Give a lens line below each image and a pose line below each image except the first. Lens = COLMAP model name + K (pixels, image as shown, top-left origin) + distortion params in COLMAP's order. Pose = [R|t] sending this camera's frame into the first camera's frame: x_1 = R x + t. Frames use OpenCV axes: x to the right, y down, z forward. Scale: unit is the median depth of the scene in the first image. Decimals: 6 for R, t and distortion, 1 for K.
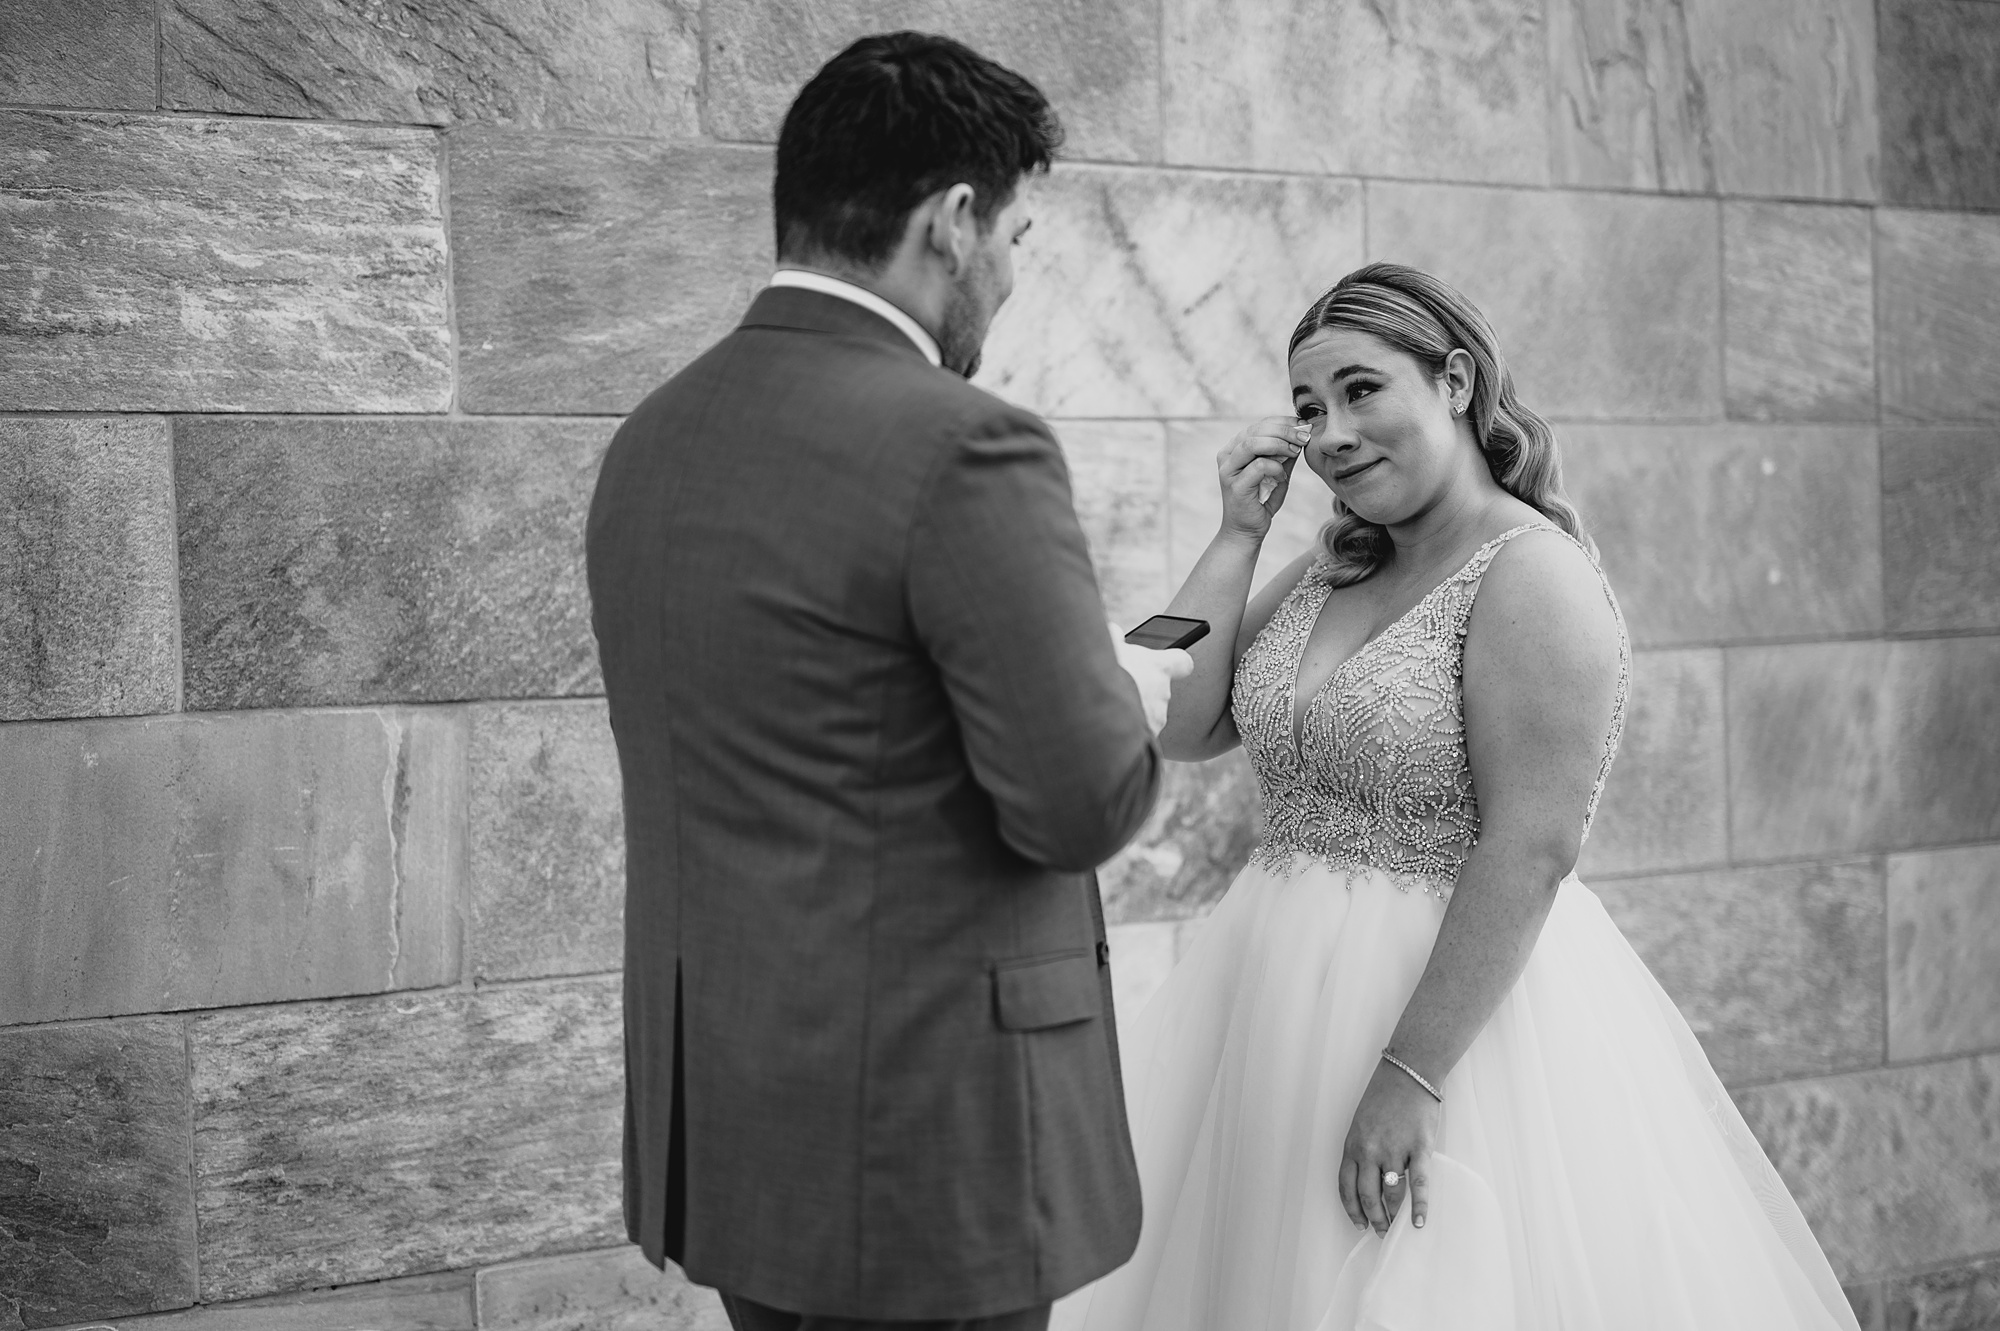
lens RADIAL K [[2996.8, 0, 1000.0], [0, 2996.8, 665.5], [0, 0, 1]] dist [-0.016068, -0.026756]
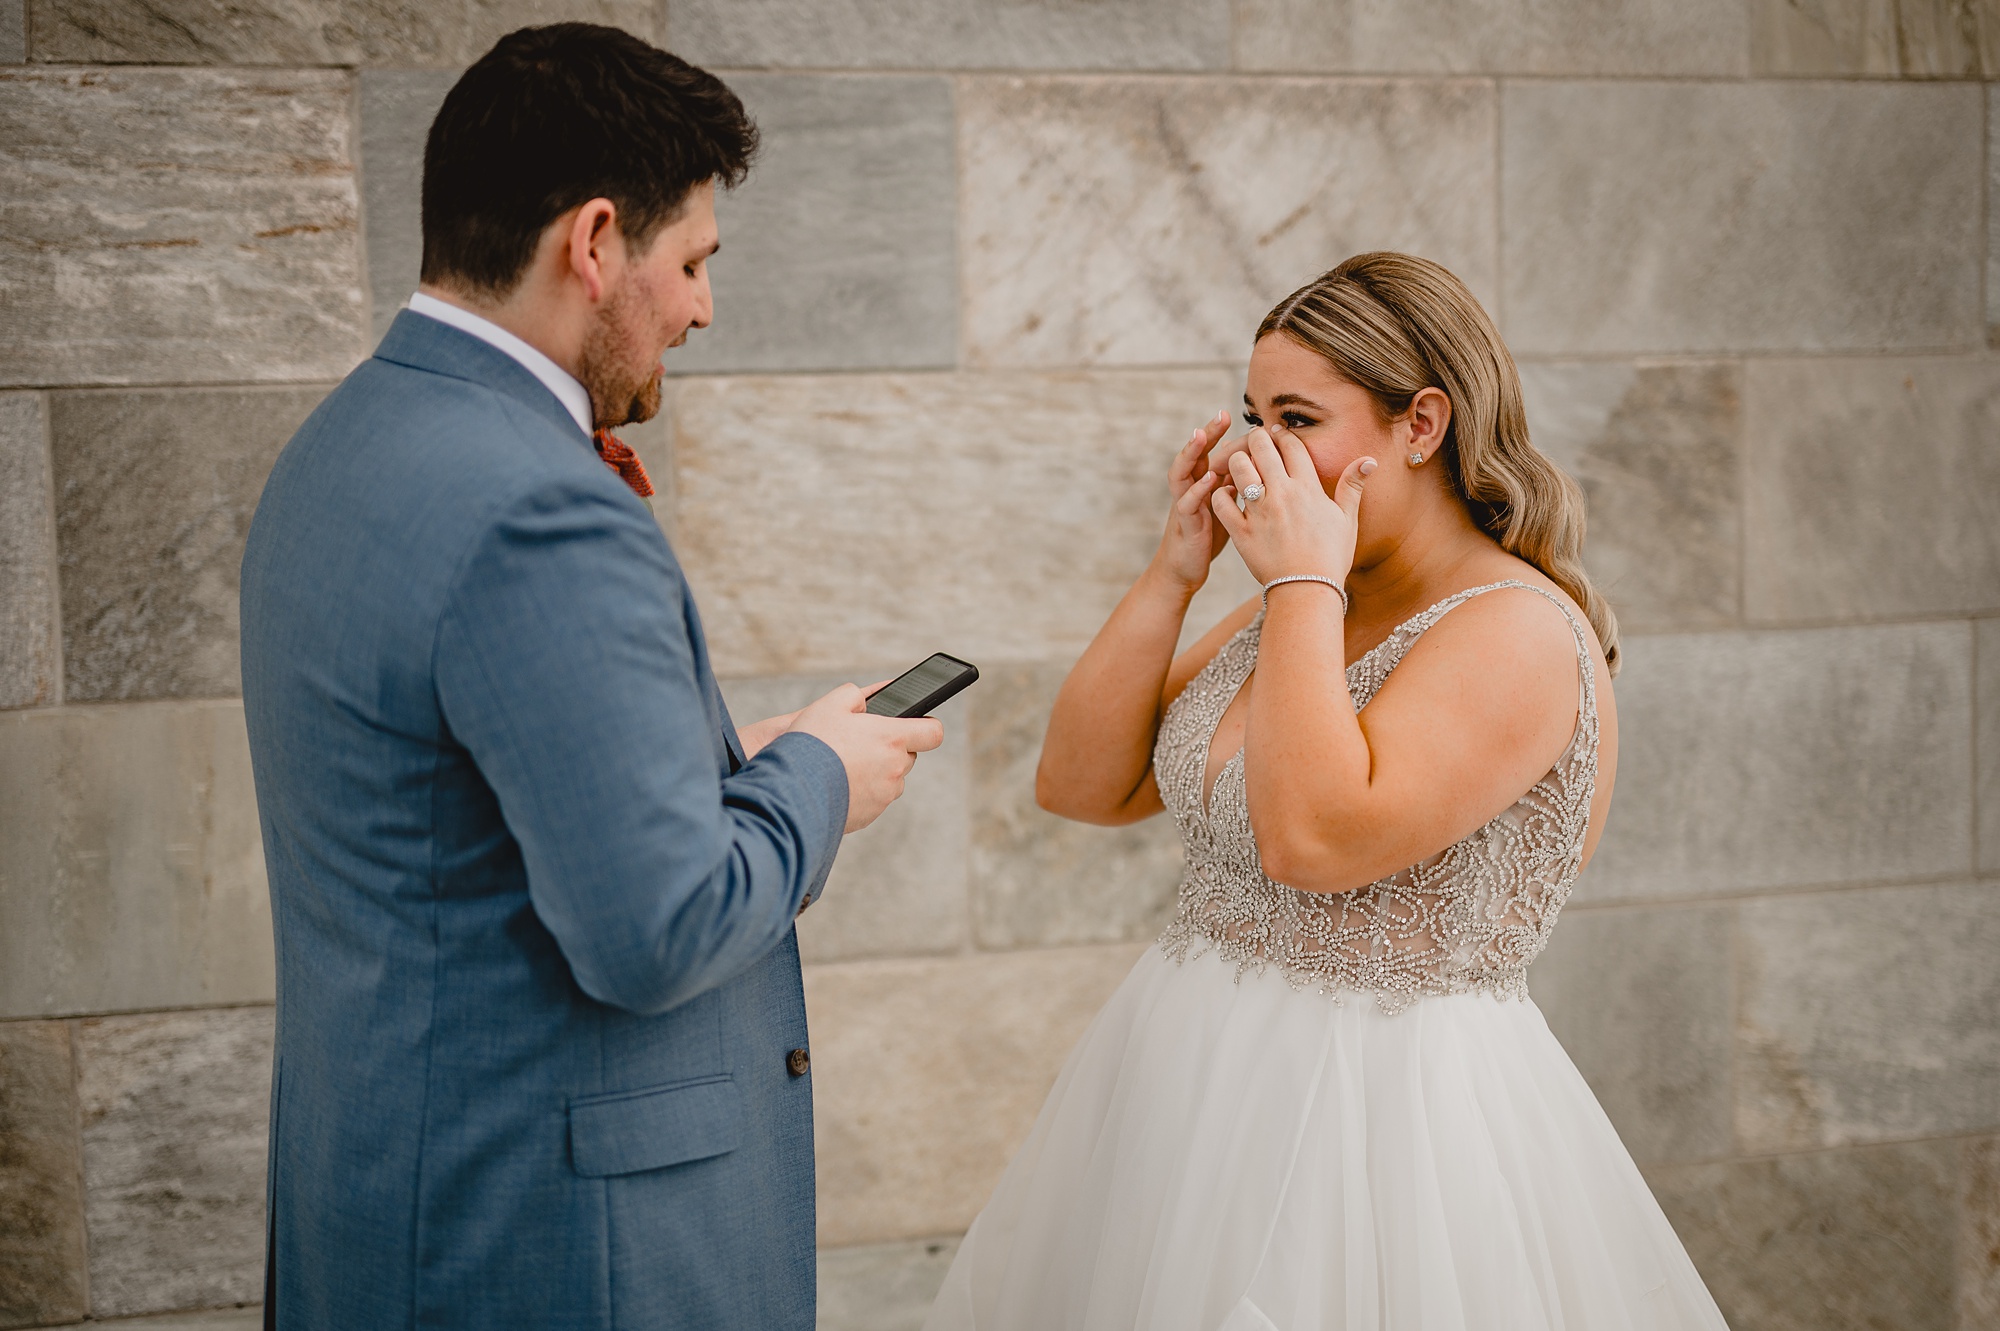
lens RADIAL K [[3187.9, 0, 1000.0], [0, 3187.9, 665.5], [0, 0, 1]] dist [-0.011747, 0.006884]
pose [[0.973532, 0.028382, -0.226783, 0.235349], [-0.013008, 0.997532, 0.068999, -0.067614], [0.228182, -0.064222, 0.971498, 0.086928]]
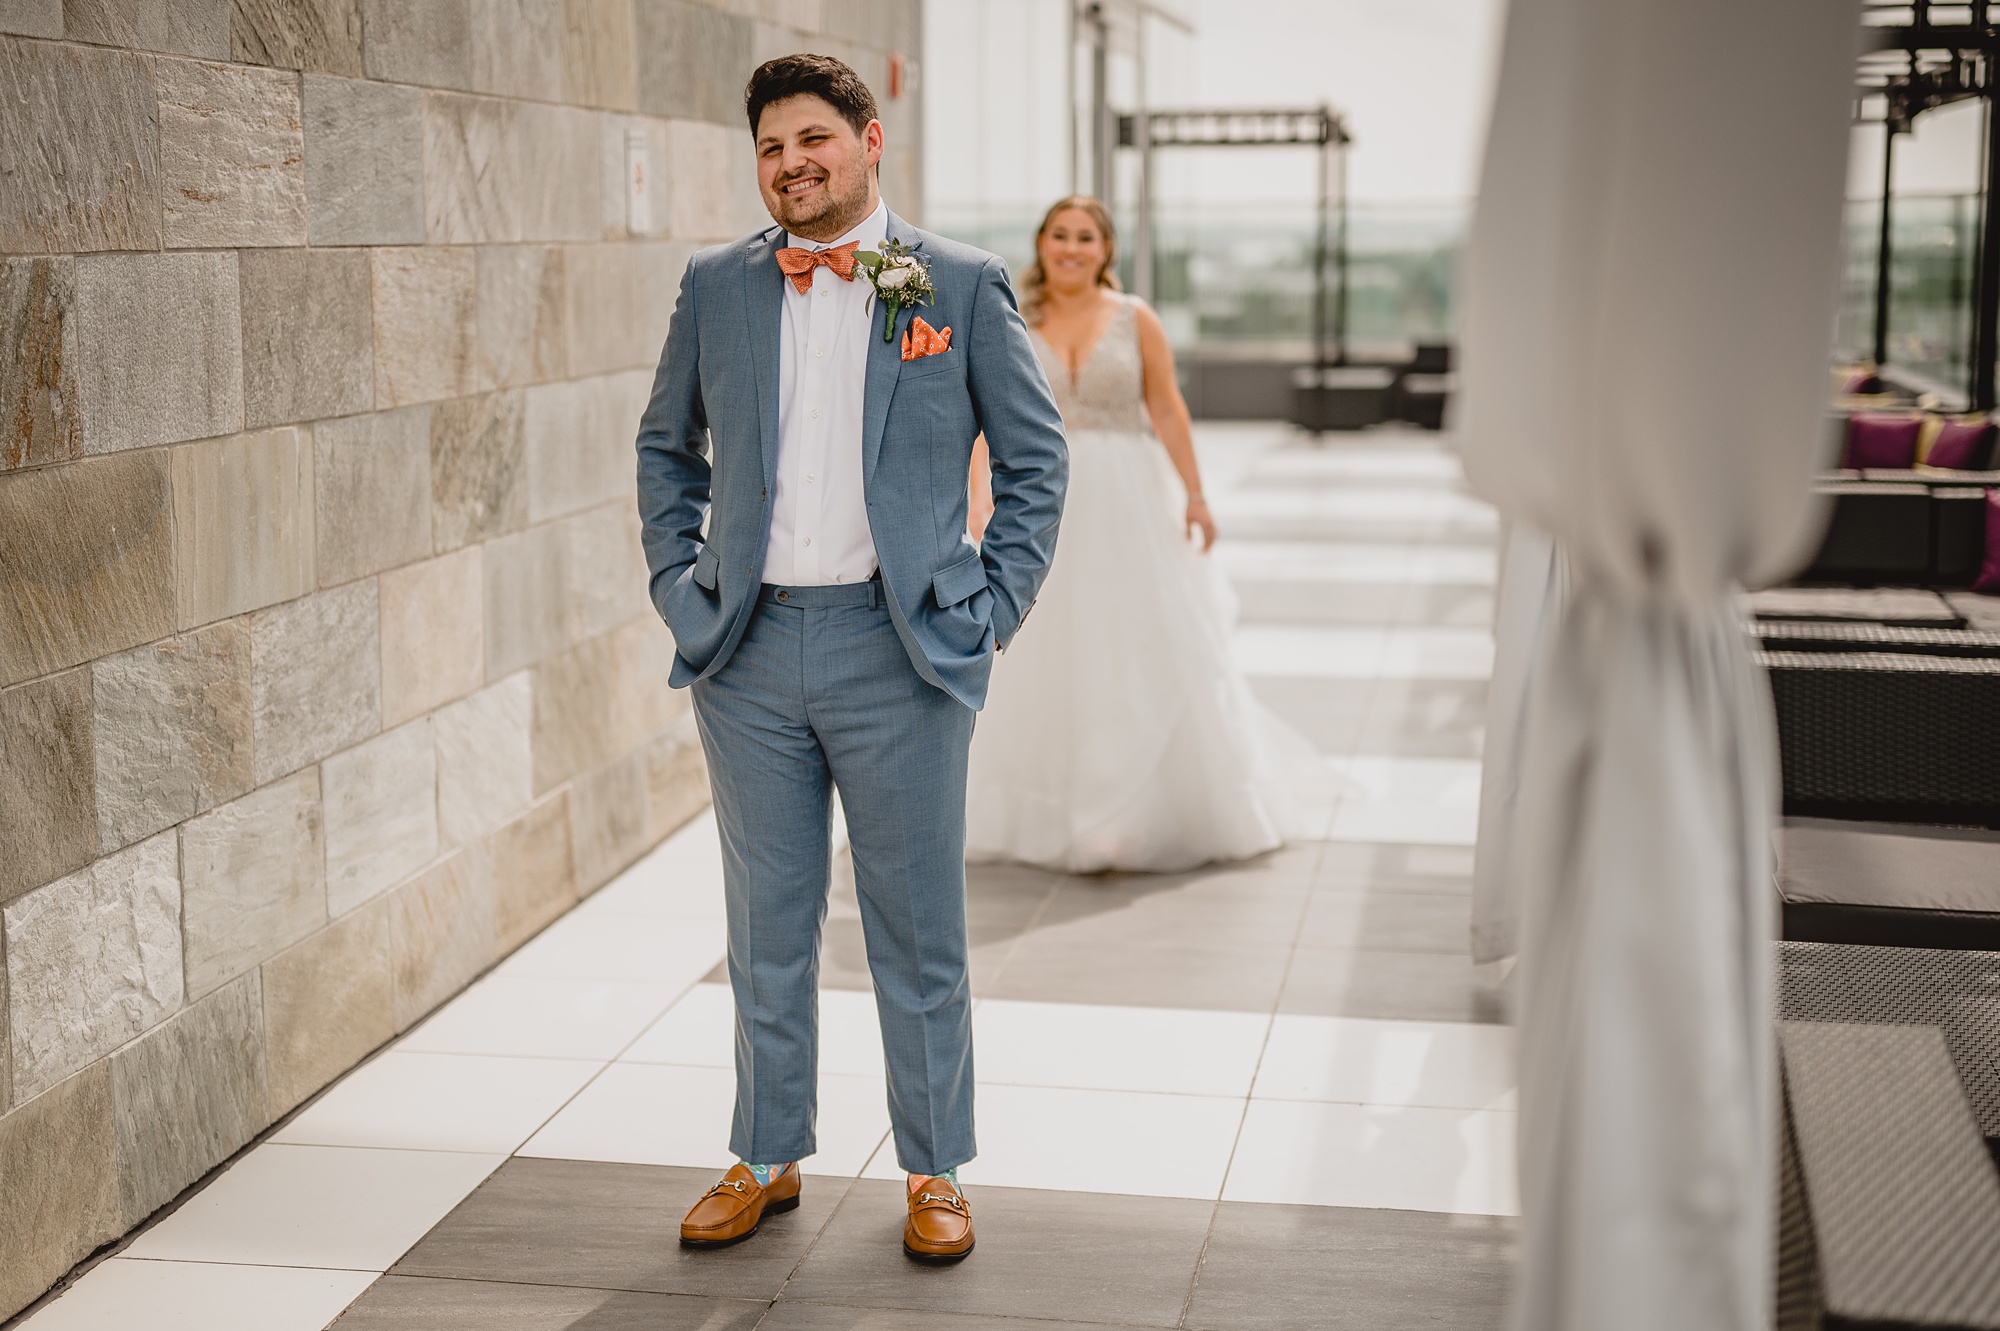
lens RADIAL K [[2996.8, 0, 1000.0], [0, 2996.8, 665.5], [0, 0, 1]] dist [-0.016068, -0.026756]
pose [[0.644371, -0.088479, 0.759577, -1.226312], [0.015643, 0.994601, 0.102585, -0.017679], [-0.764553, -0.054221, 0.642276, -0.369887]]
